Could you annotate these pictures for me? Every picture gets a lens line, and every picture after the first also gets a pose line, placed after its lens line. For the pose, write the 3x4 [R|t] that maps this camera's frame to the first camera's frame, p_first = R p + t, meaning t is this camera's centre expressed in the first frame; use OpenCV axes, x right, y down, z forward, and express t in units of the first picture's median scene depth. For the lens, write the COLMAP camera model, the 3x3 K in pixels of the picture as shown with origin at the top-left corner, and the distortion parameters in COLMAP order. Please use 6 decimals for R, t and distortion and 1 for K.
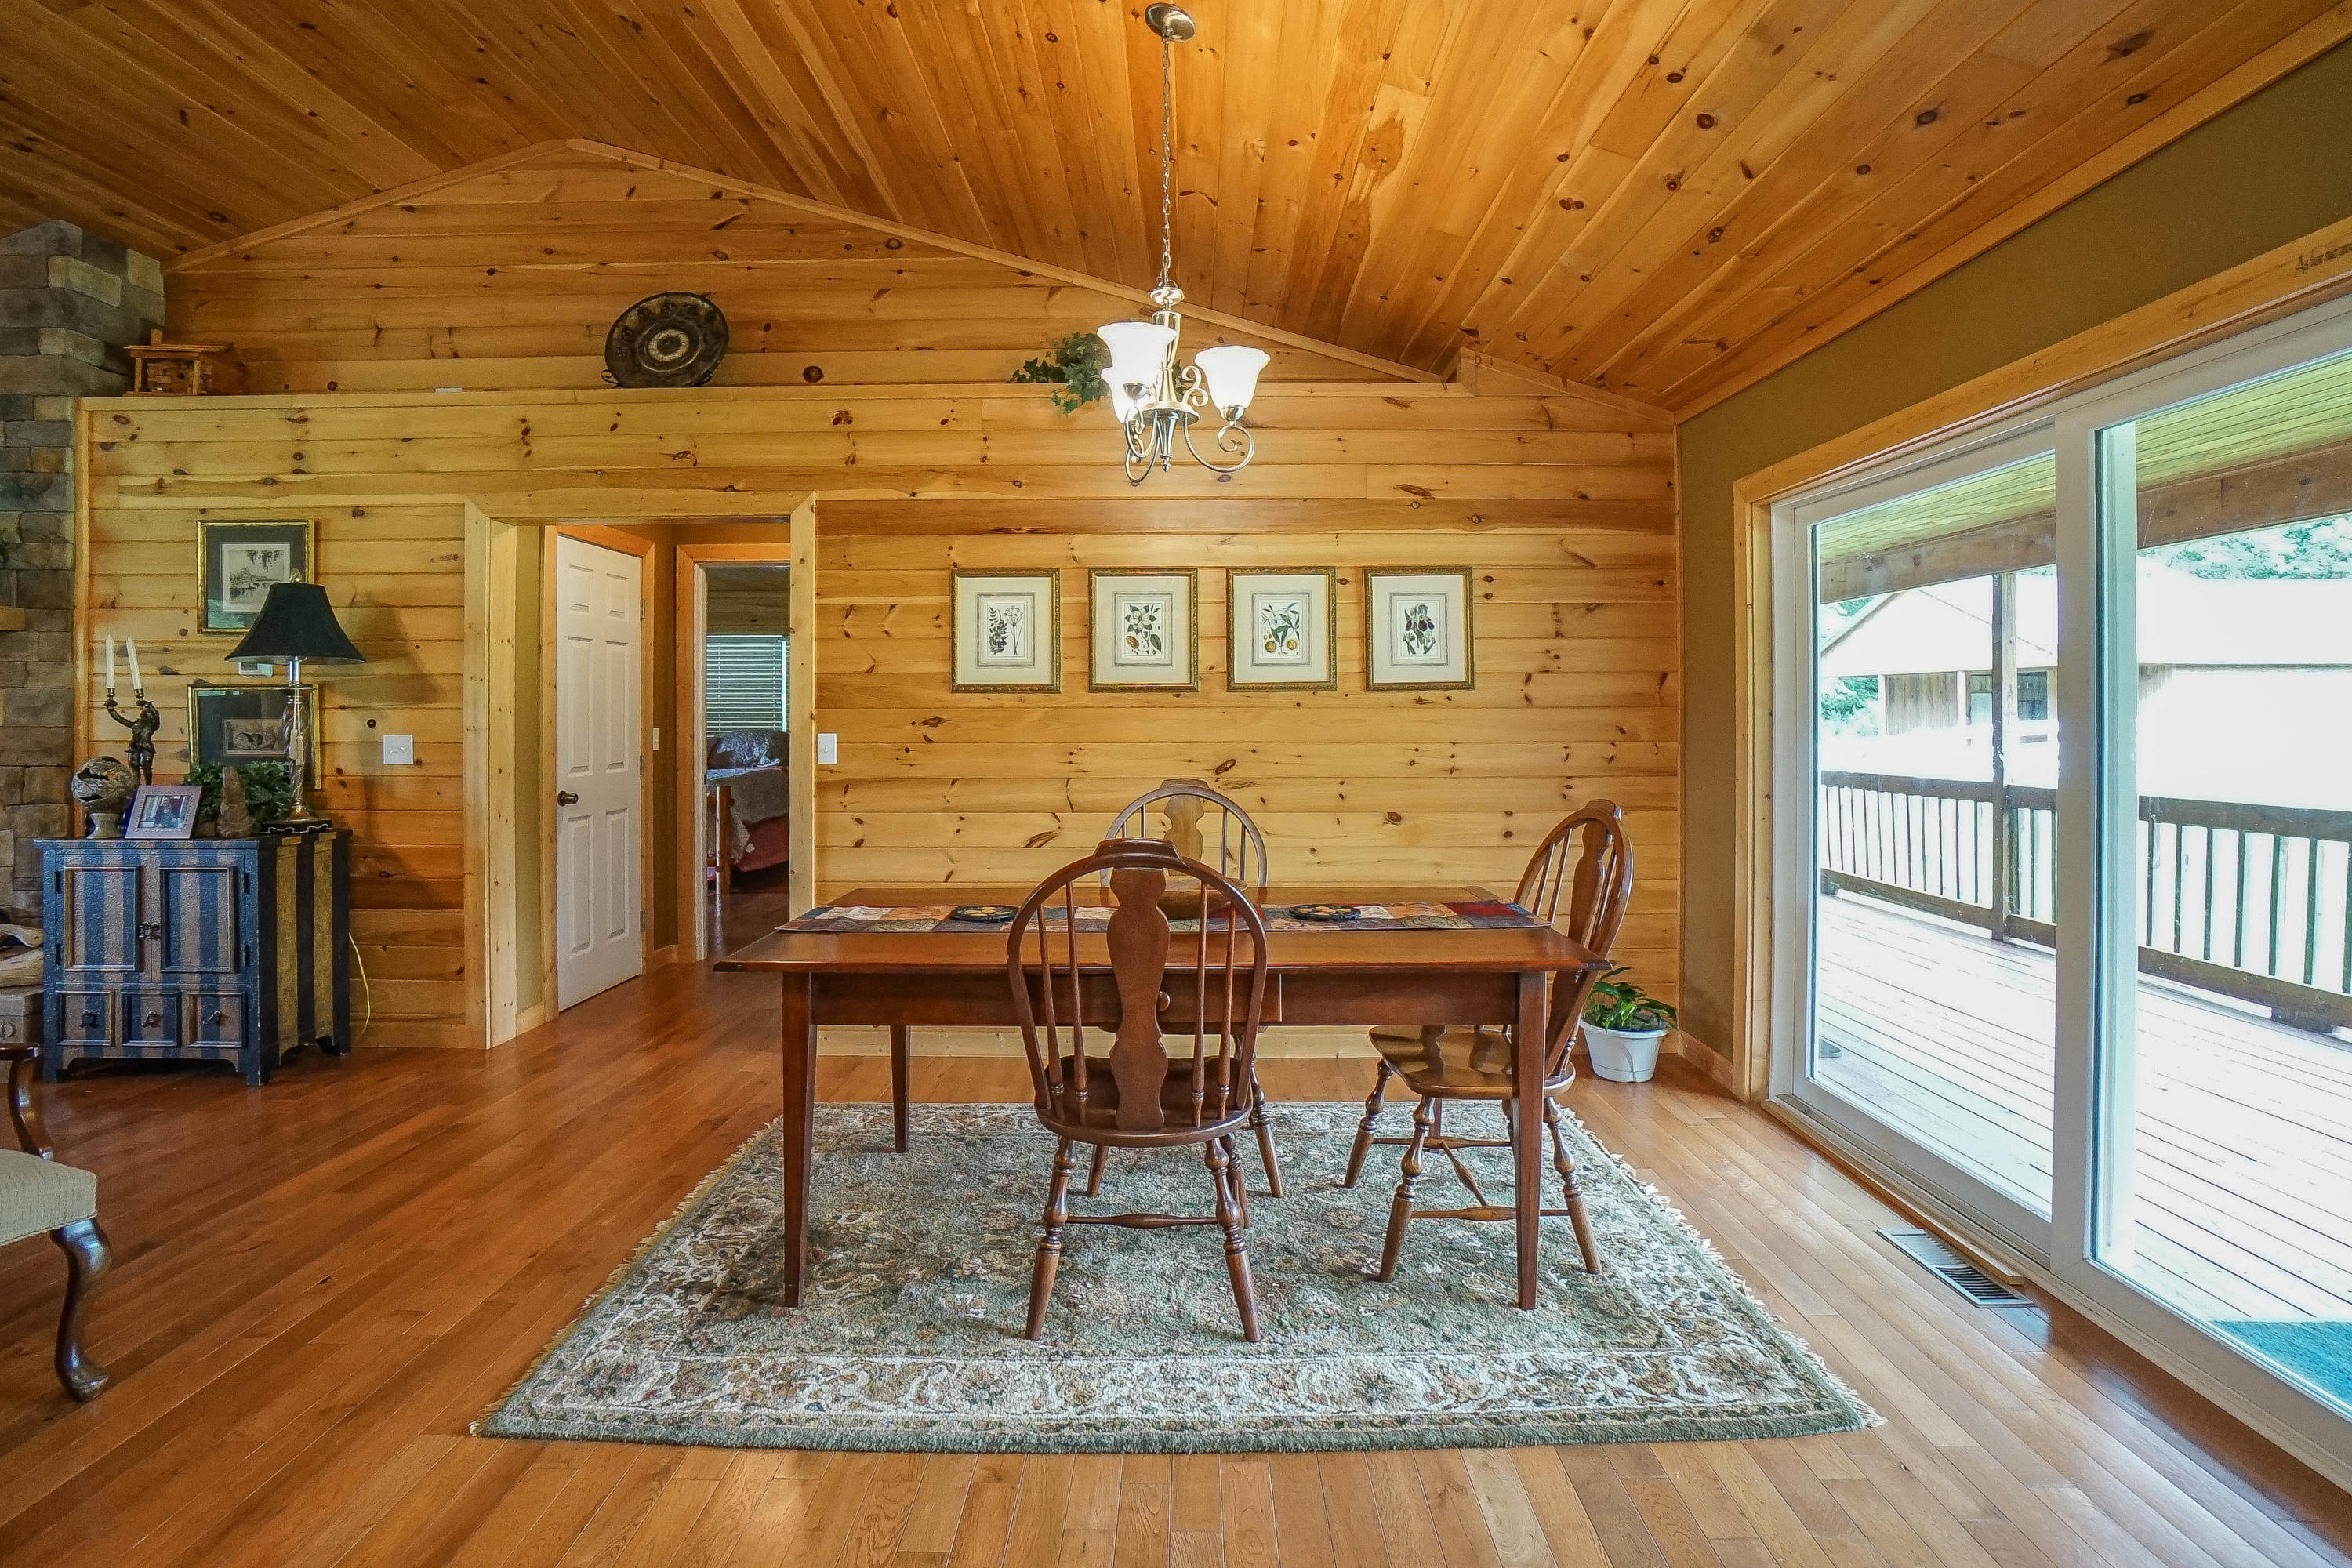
lens RADIAL K [[1043.4, 0, 1222.0], [0, 1043.4, 708.2], [0, 0, 1]] dist [-0.060068, 0.017328]
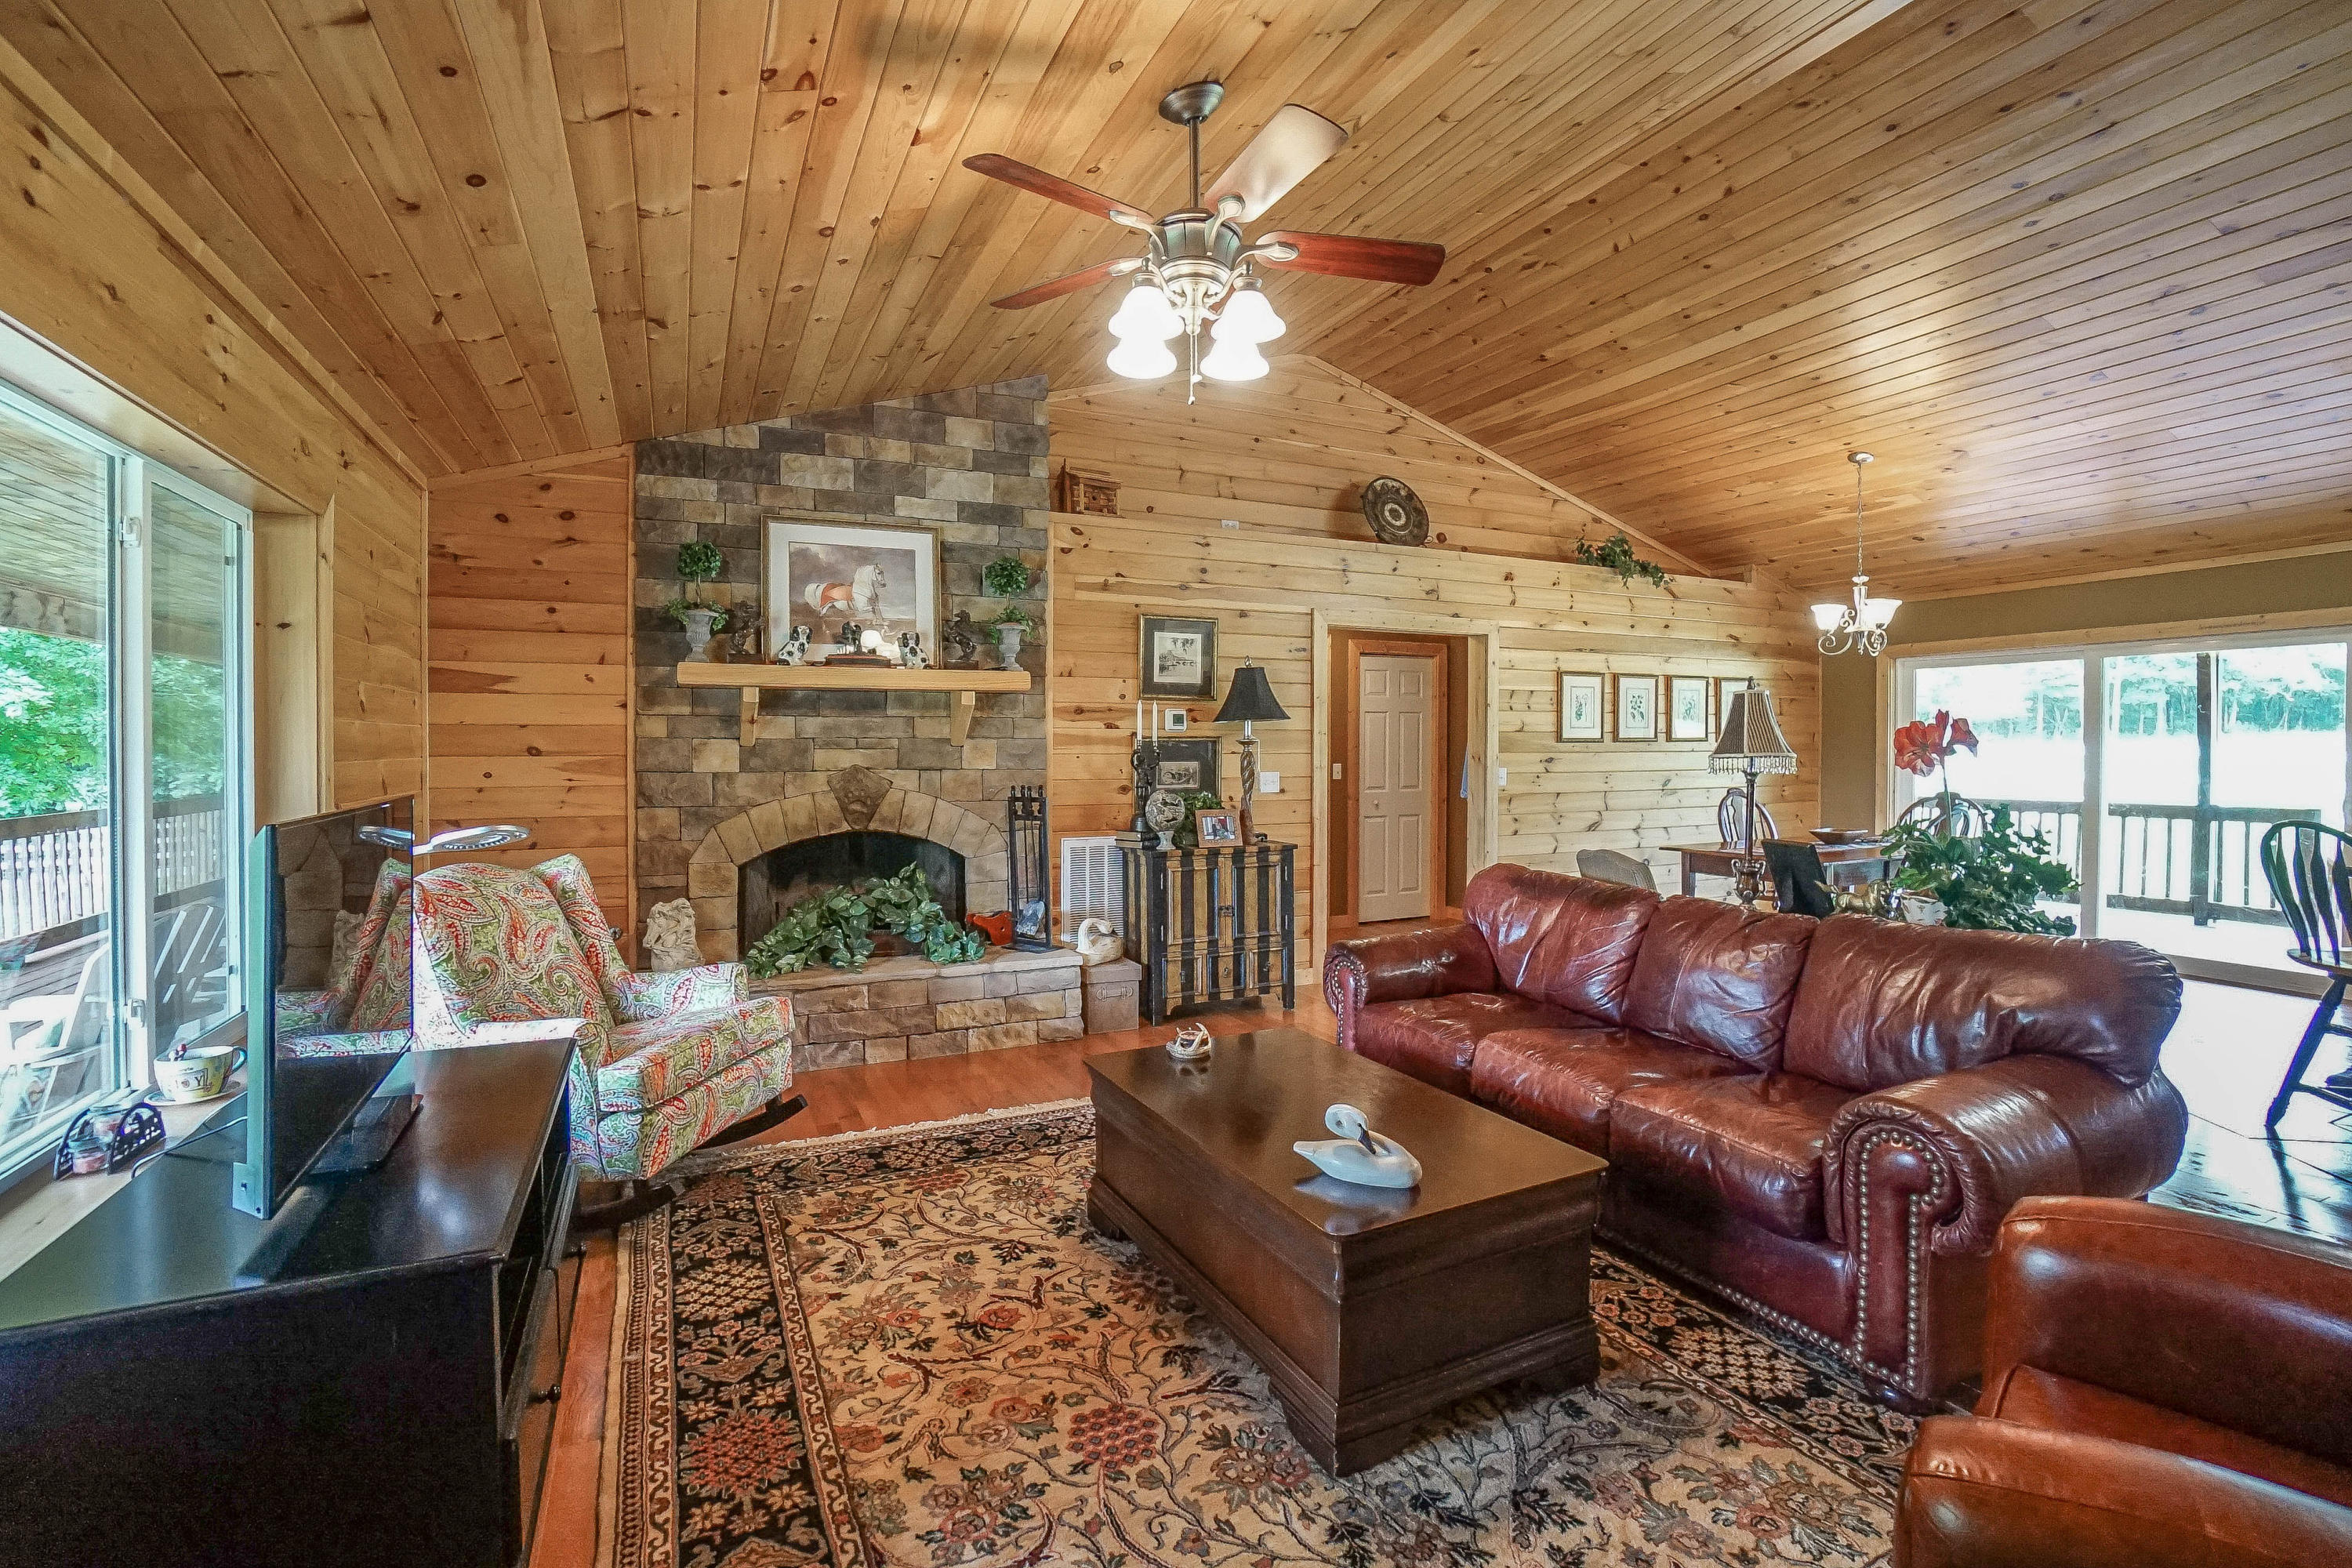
lens RADIAL K [[1043.4, 0, 1182.0], [0, 1043.4, 786.0], [0, 0, 1]] dist [-0.060068, 0.017328]
pose [[0.906211, -0.017649, 0.422458, -1.555236], [0.006857, 0.999610, 0.027053, 0.004834], [-0.422771, -0.021619, 0.905979, -0.286583]]
